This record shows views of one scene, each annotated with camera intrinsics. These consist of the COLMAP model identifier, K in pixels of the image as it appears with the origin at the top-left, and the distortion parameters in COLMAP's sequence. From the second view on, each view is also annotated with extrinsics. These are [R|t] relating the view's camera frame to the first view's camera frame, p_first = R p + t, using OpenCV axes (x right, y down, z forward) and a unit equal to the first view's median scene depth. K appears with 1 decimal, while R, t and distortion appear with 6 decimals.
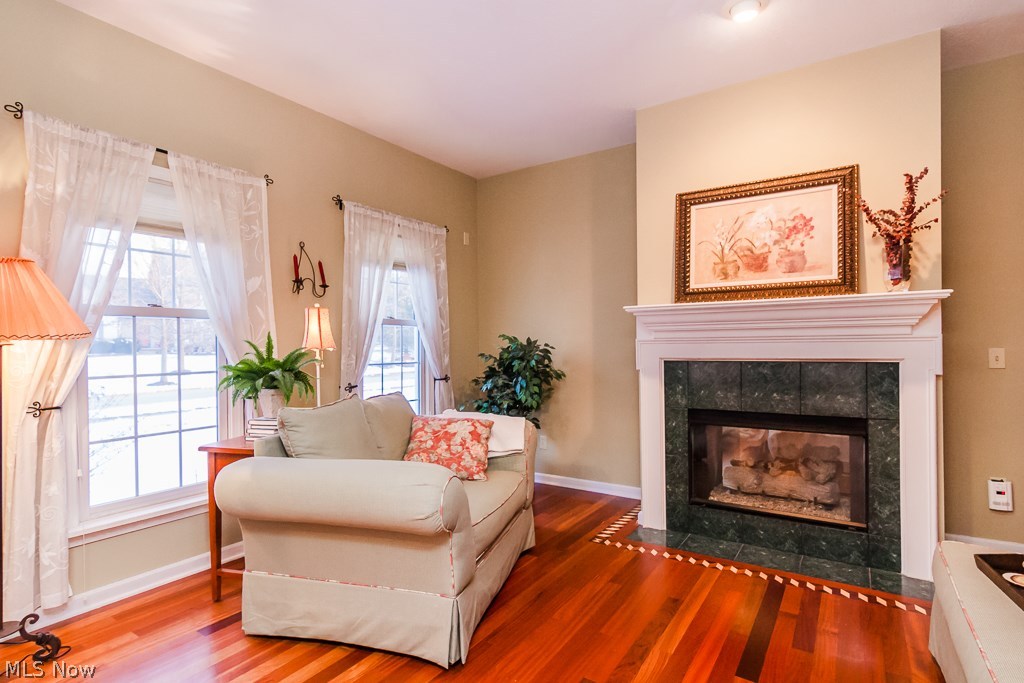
lens RADIAL K [[520.3, 0, 507.8], [0, 520.3, 346.8], [0, 0, 1]] dist [-0.004224, 0.000932]
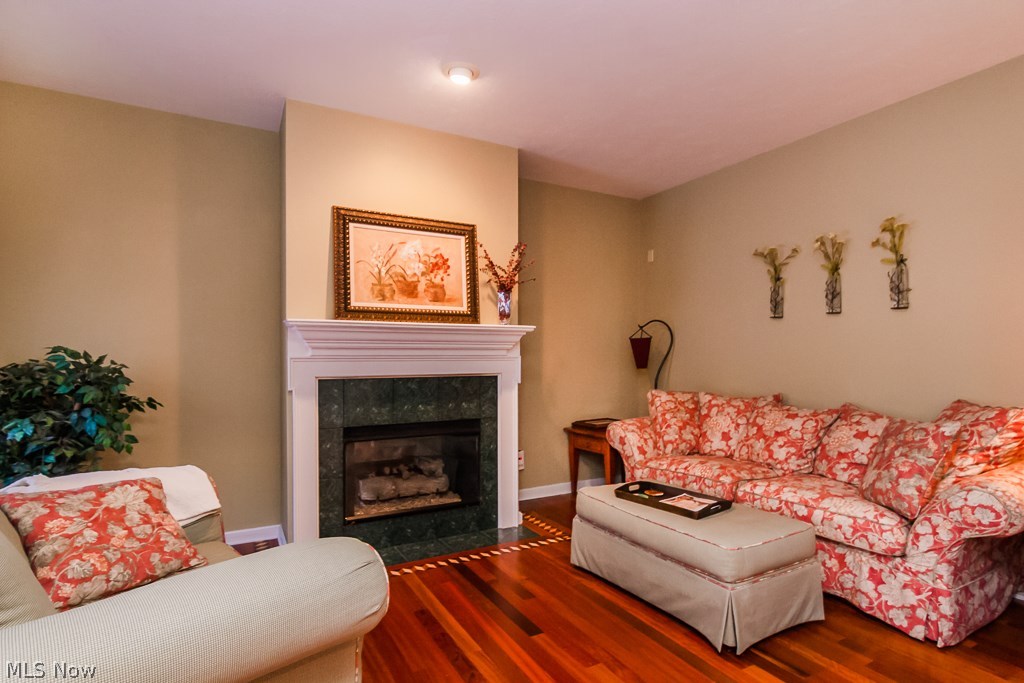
lens RADIAL K [[520.3, 0, 500.5], [0, 520.3, 358.8], [0, 0, 1]] dist [-0.004224, 0.000932]
pose [[0.466429, 0.005862, 0.884539, -0.421395], [0.001085, 0.999973, -0.007199, -0.004107], [-0.884558, 0.004318, 0.466410, 0.309600]]
